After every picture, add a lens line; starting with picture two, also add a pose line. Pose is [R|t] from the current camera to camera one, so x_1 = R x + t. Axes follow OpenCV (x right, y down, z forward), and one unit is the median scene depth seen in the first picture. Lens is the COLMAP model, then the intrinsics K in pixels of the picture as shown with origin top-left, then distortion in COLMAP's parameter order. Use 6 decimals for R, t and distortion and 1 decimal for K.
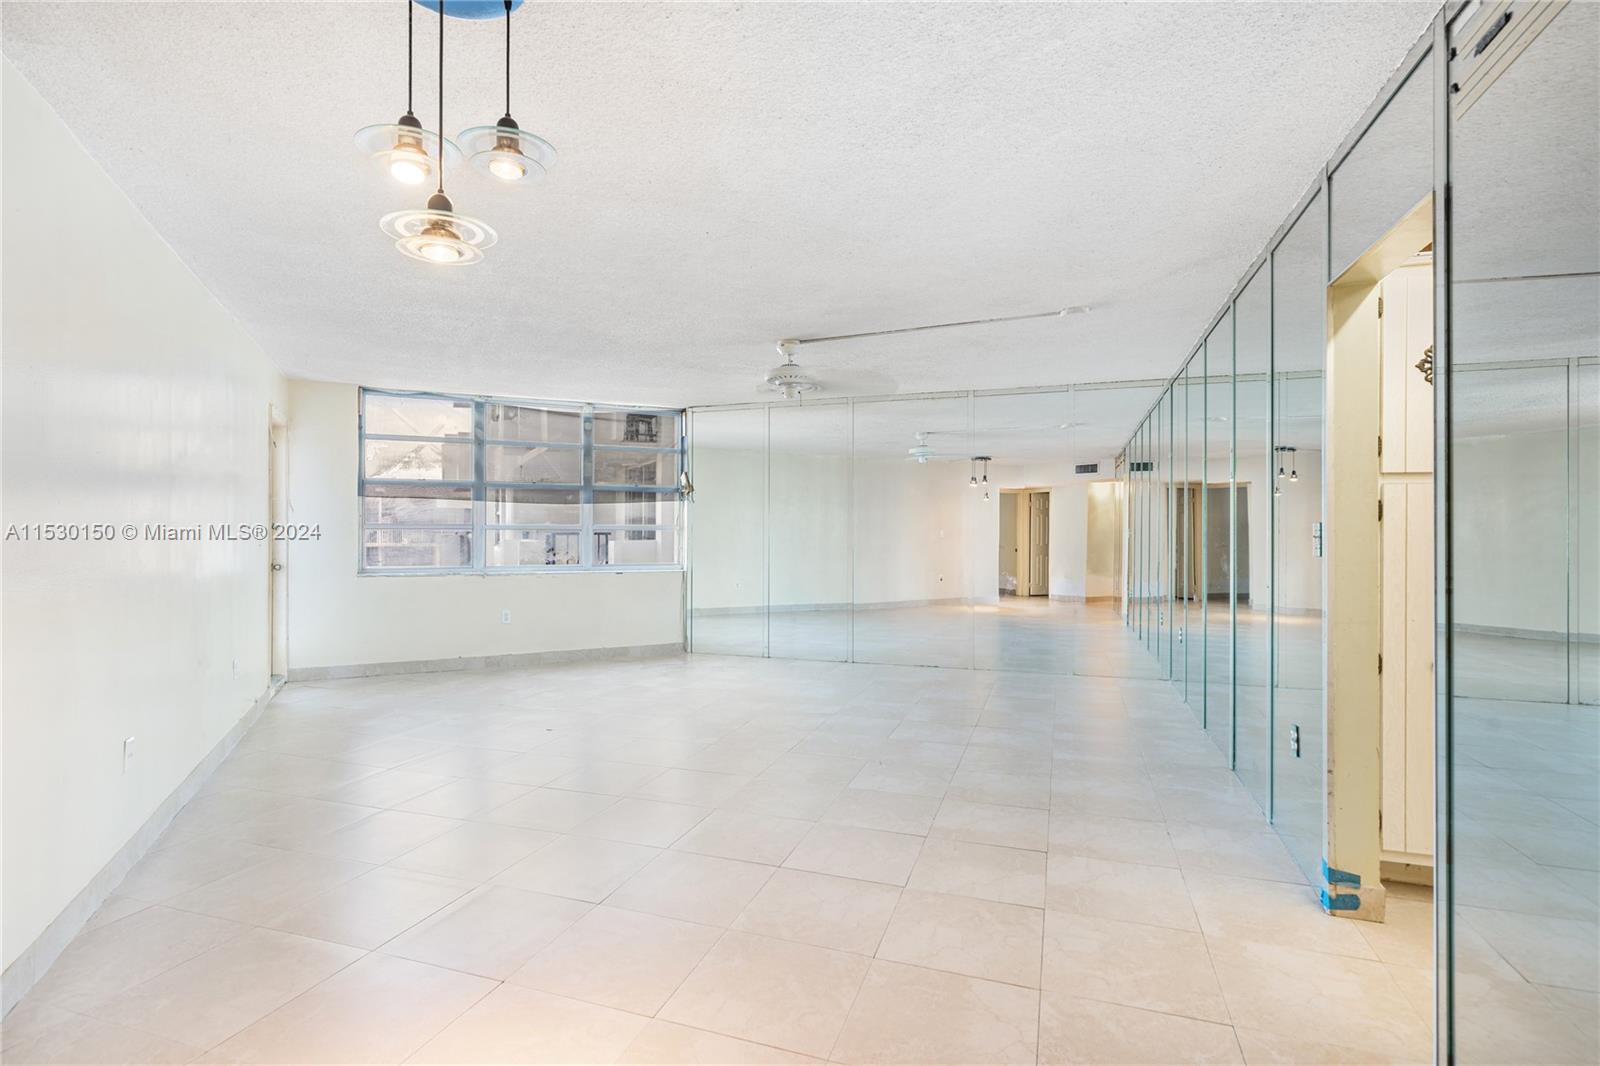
lens RADIAL K [[781.2, 0, 803.7], [0, 781.2, 536.4], [0, 0, 1]] dist [0.000757, 0.000523]
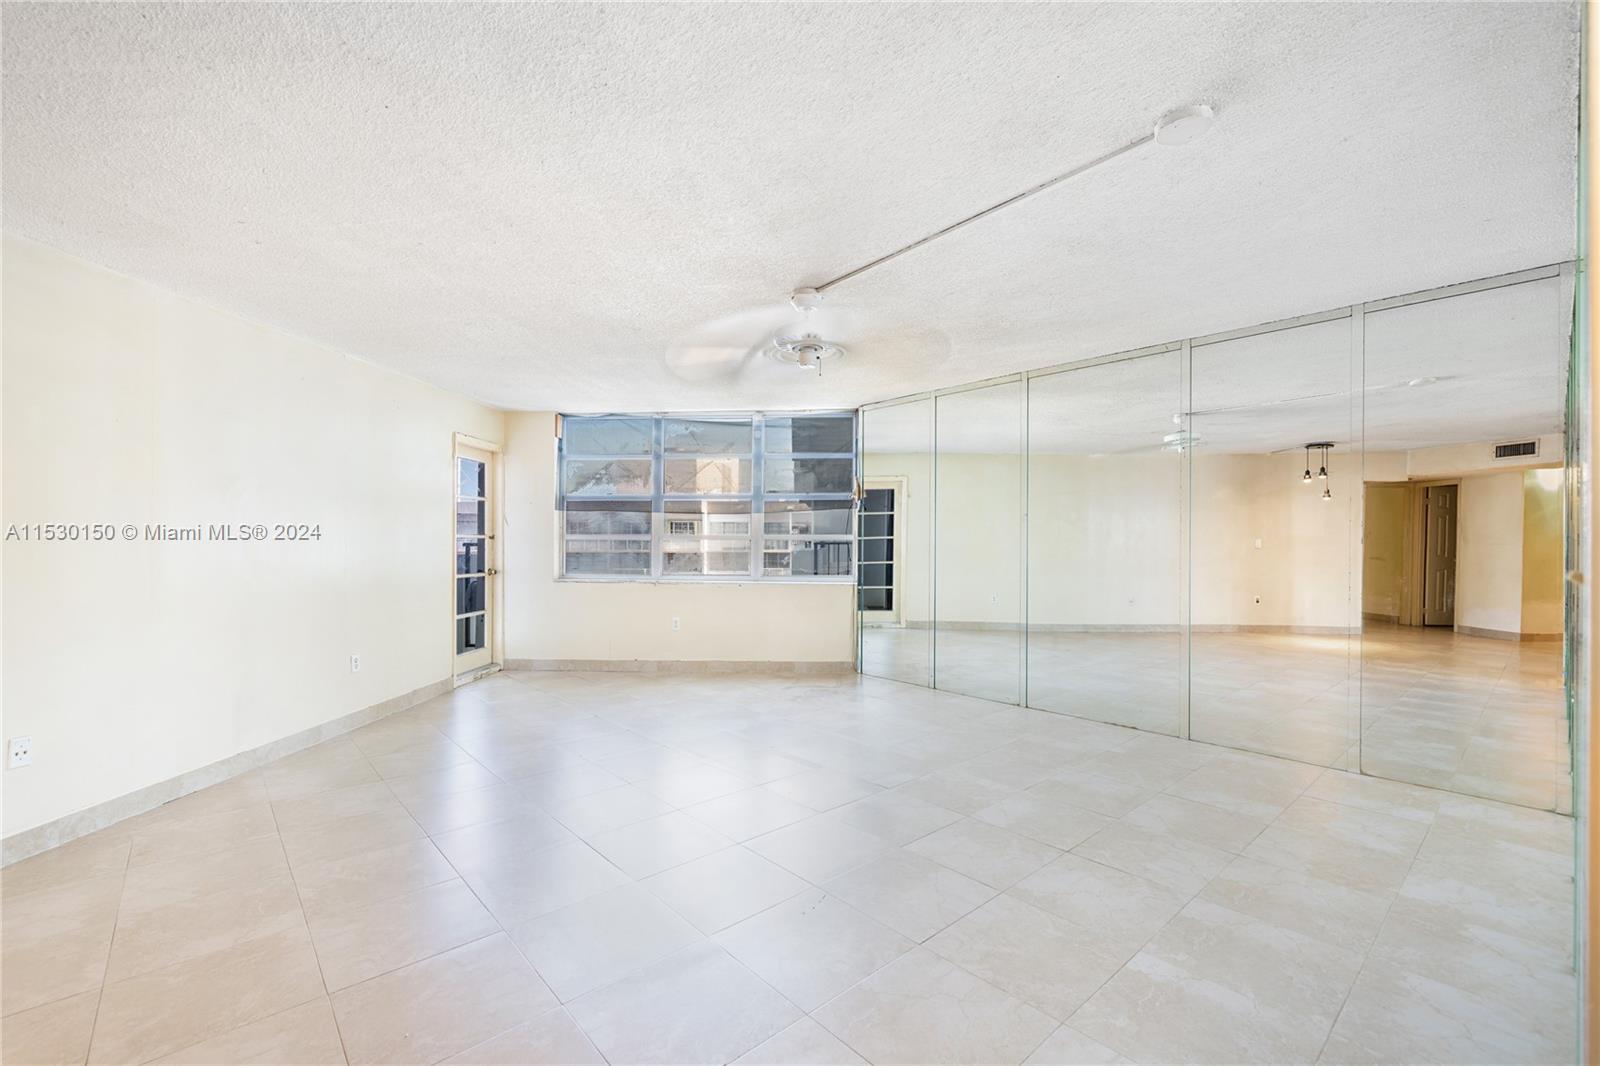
lens RADIAL K [[690.1, 0, 804.0], [0, 690.1, 538.8], [0, 0, 1]] dist [0.000854, 0.000810]
pose [[0.869414, -0.003480, -0.494072, 0.201773], [-0.001794, 0.999946, -0.010202, -0.000729], [0.494081, 0.009756, 0.869361, 0.267491]]
